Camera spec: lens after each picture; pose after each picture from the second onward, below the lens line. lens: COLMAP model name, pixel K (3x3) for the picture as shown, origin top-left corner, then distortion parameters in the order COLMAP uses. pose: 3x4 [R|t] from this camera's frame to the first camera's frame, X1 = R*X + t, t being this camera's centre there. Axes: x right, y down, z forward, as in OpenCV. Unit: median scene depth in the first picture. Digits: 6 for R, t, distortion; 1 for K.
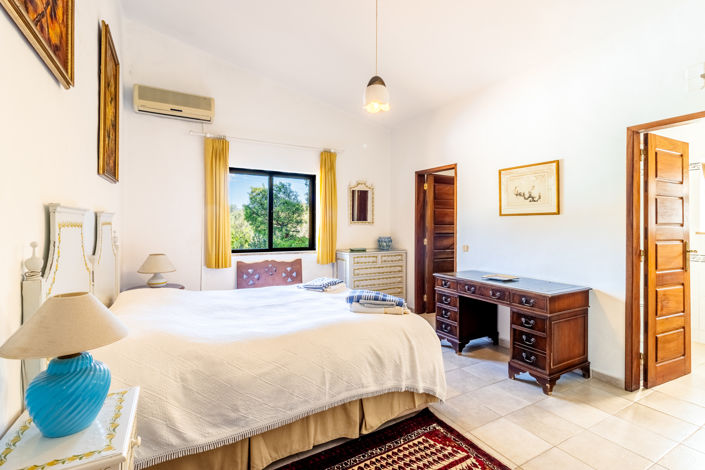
lens RADIAL K [[325.2, 0, 348.5], [0, 325.2, 229.0], [0, 0, 1]] dist [0.005053, -0.000211]
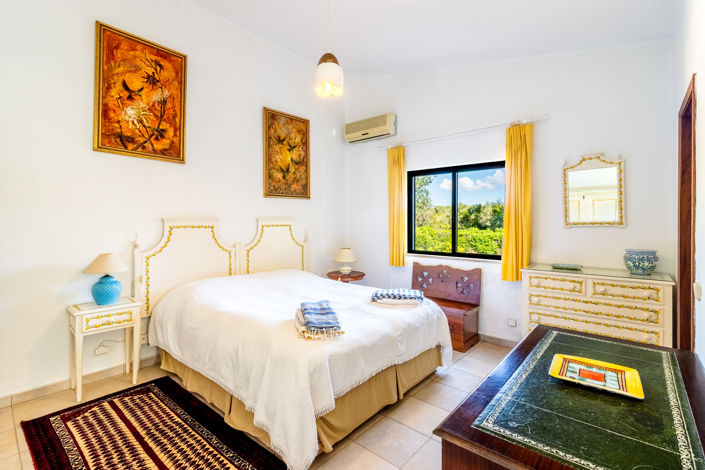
lens RADIAL K [[325.2, 0, 350.2], [0, 325.2, 229.1], [0, 0, 1]] dist [0.005053, -0.000211]
pose [[0.346195, 0.015225, -0.938039, 0.525469], [-0.005284, 0.999884, 0.014279, -0.017647], [0.938148, 0.000013, 0.346235, 0.440390]]
